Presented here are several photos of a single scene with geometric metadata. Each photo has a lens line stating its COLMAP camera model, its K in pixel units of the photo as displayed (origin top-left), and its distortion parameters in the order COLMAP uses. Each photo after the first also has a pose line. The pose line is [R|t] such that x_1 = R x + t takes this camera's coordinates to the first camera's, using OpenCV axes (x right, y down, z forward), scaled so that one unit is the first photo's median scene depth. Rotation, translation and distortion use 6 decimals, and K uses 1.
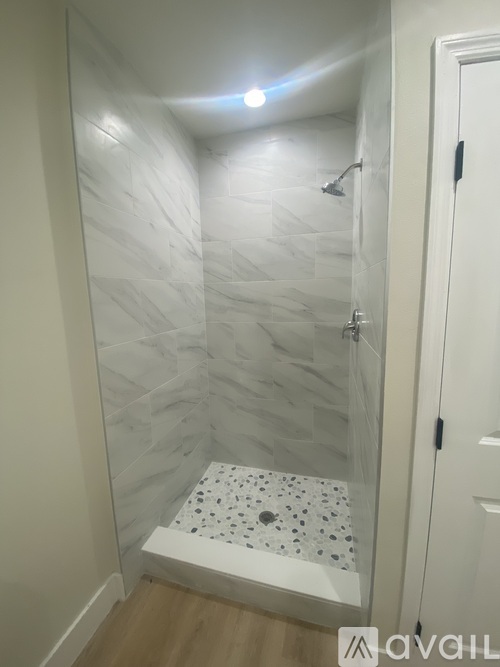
lens RADIAL K [[265.3, 0, 251.4], [0, 265.3, 332.1], [0, 0, 1]] dist [0.044447, -0.035837]
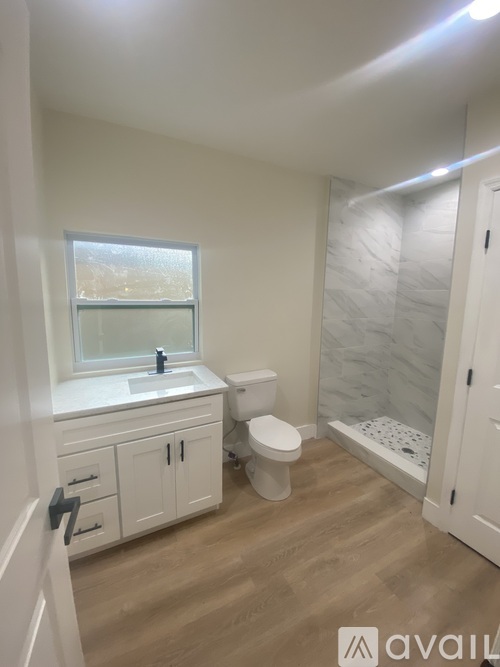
lens RADIAL K [[265.3, 0, 251.4], [0, 265.3, 332.1], [0, 0, 1]] dist [0.044447, -0.035837]
pose [[0.665497, 0.138213, -0.733493, 0.469135], [-0.139587, 0.988414, 0.059601, 0.076257], [0.733232, 0.062722, 0.677079, -0.657984]]
